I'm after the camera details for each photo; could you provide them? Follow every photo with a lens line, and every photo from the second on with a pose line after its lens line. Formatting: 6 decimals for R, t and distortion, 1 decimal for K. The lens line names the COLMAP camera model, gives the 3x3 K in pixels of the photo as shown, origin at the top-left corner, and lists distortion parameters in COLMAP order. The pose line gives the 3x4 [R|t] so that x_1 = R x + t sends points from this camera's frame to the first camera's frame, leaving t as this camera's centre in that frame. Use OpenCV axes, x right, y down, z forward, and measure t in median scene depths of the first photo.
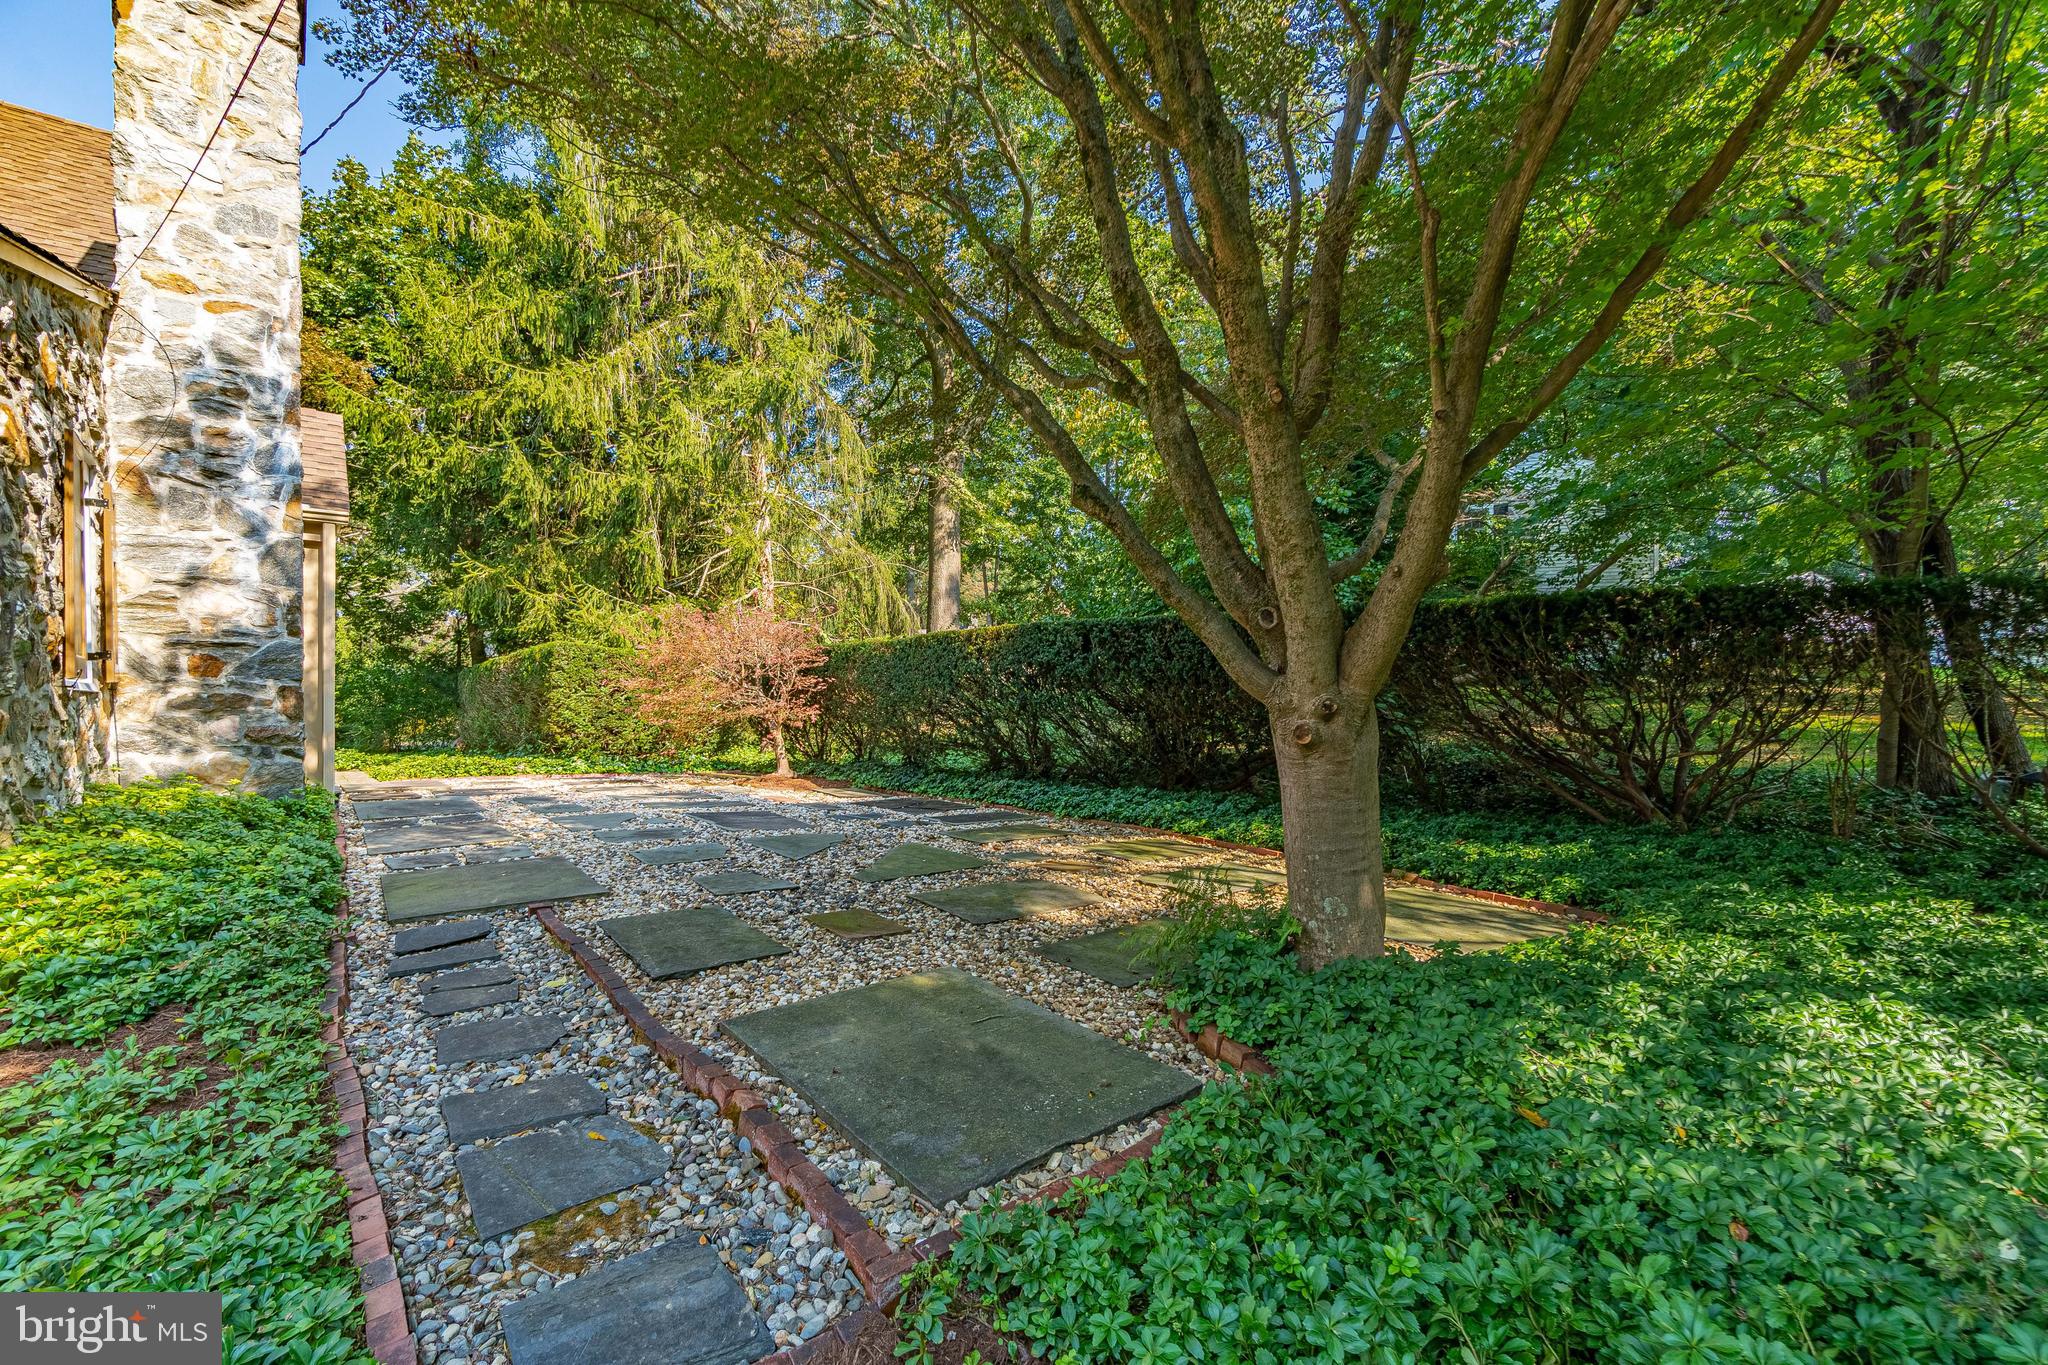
lens RADIAL K [[898.5, 0, 1020.3], [0, 898.5, 690.1], [0, 0, 1]] dist [-0.002324, 0.000238]
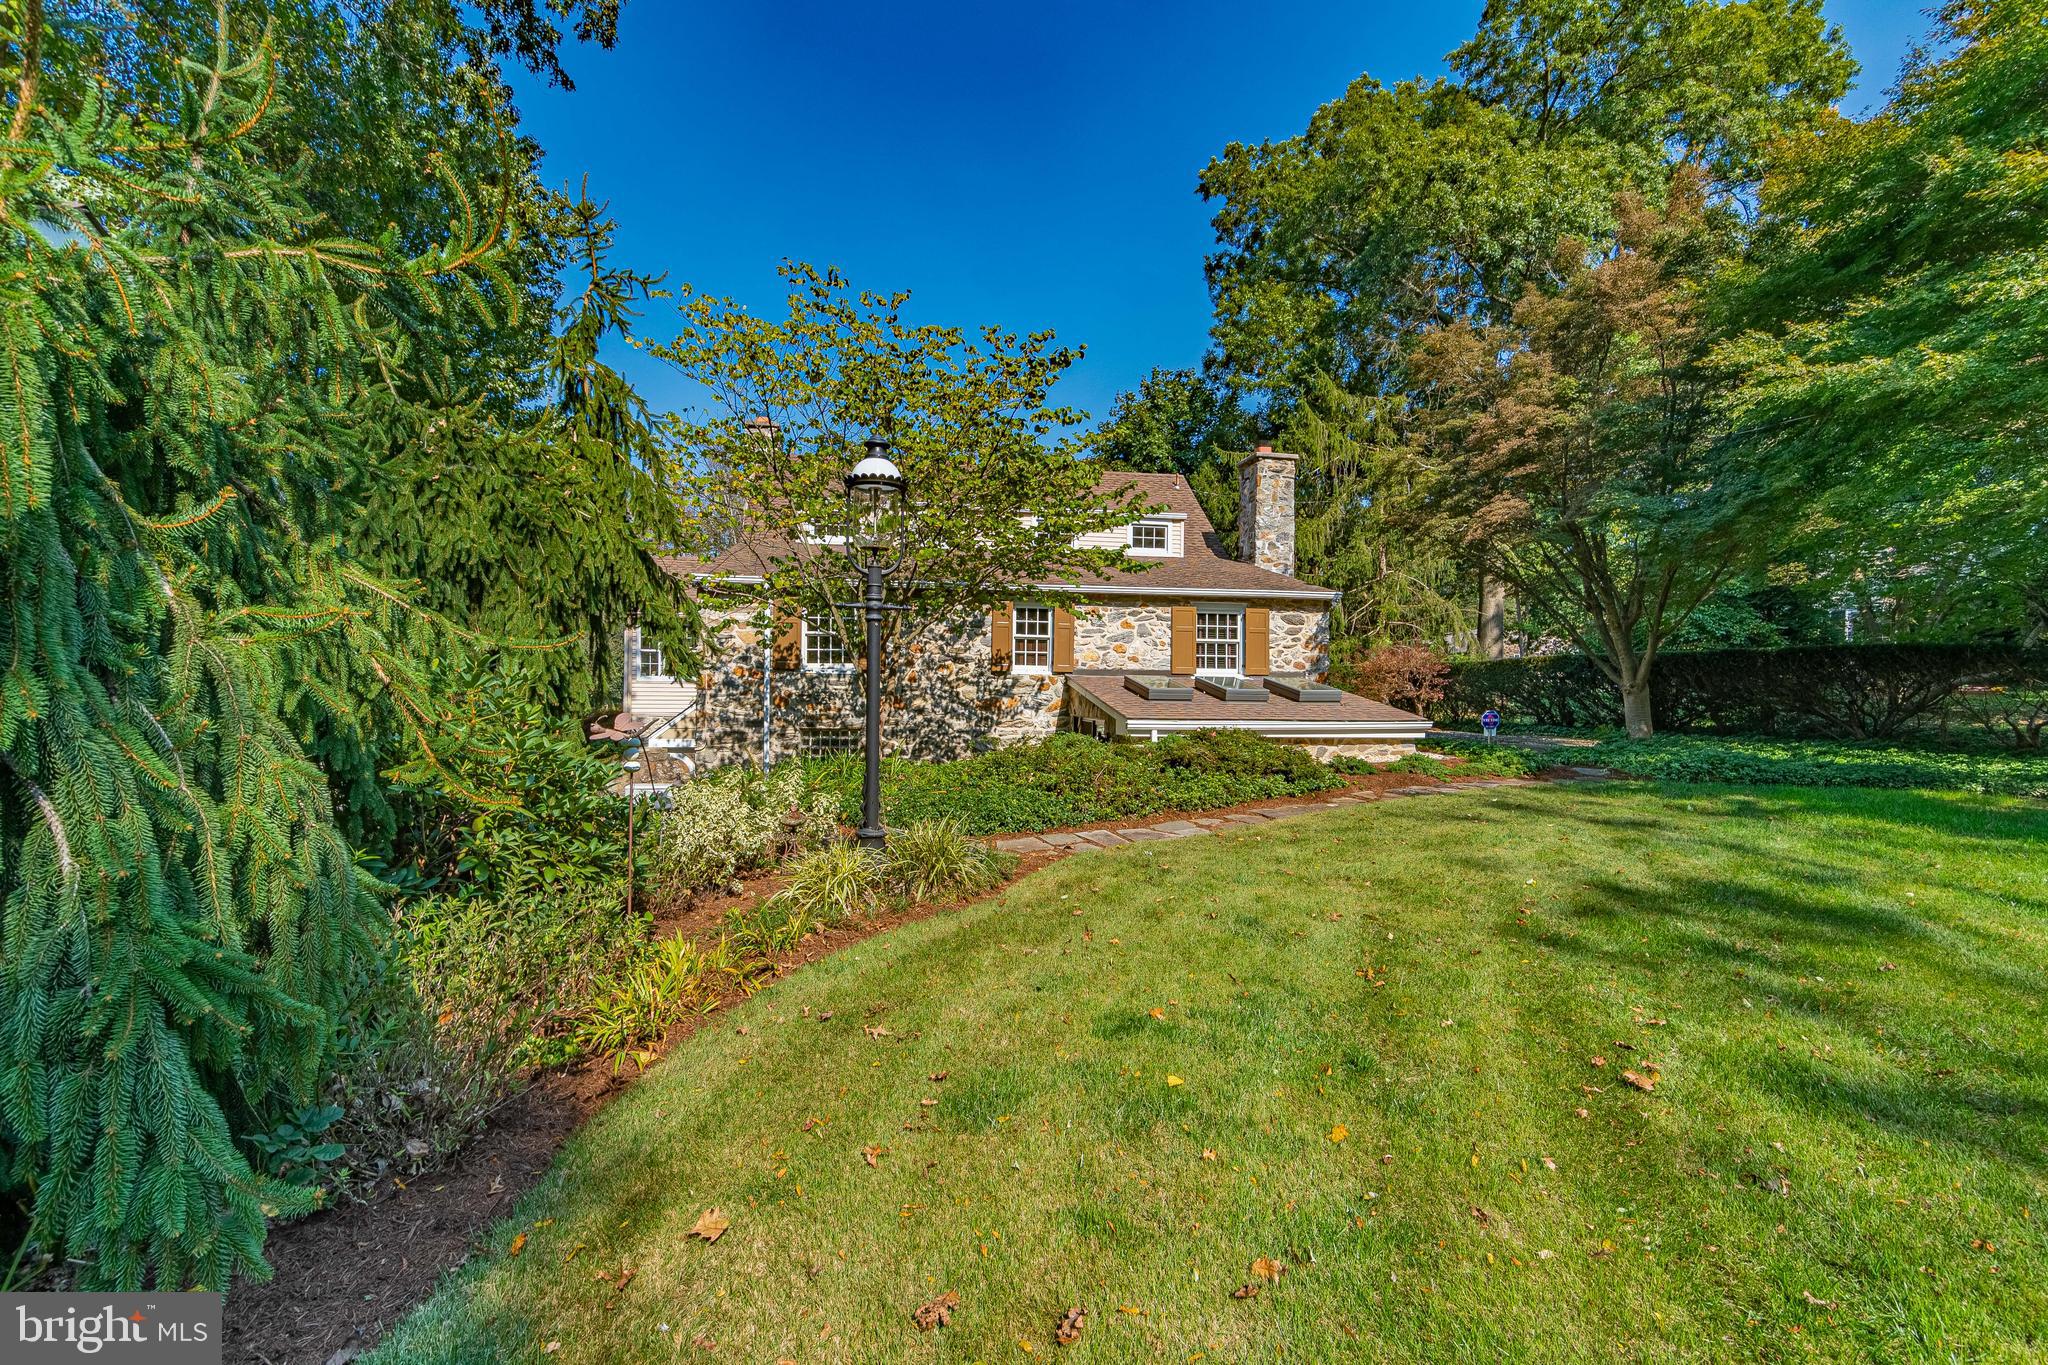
lens RADIAL K [[898.5, 0, 1020.3], [0, 898.5, 690.1], [0, 0, 1]] dist [-0.002324, 0.000238]
pose [[0.864117, 0.009543, -0.503201, -0.024823], [-0.009972, 0.999949, 0.001839, 0.019994], [0.503193, 0.003429, 0.864167, -1.341661]]
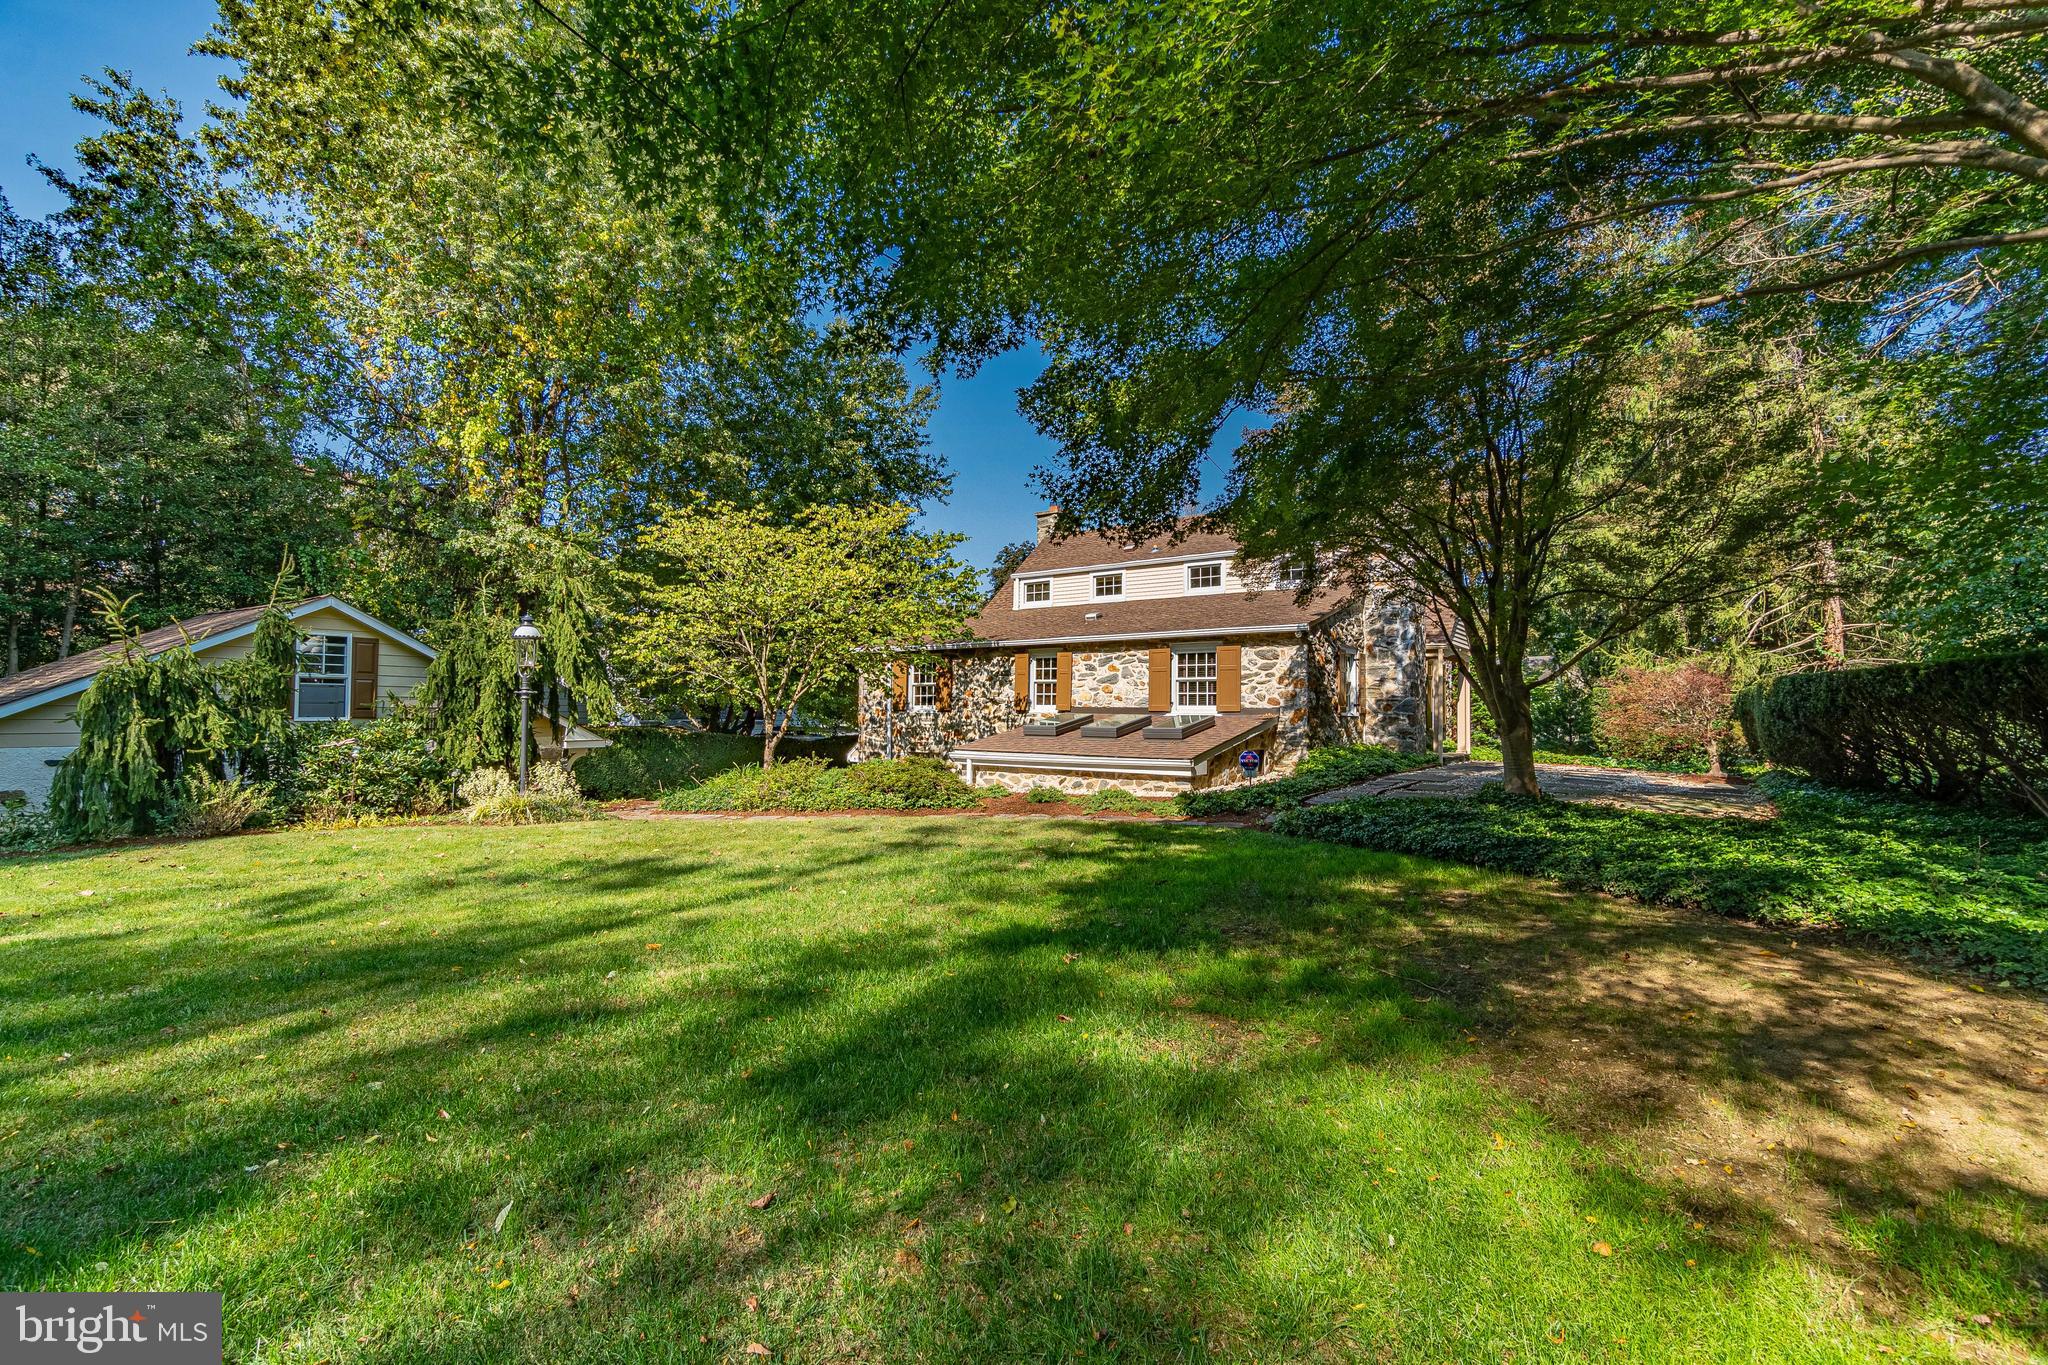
lens RADIAL K [[913.6, 0, 1021.9], [0, 913.6, 722.4], [0, 0, 1]] dist [0.001221, 0.000984]
pose [[0.233956, 0.013450, -0.972154, 1.015128], [-0.005092, 0.999908, 0.012609, -0.007083], [0.972234, 0.002001, 0.234003, -0.513808]]
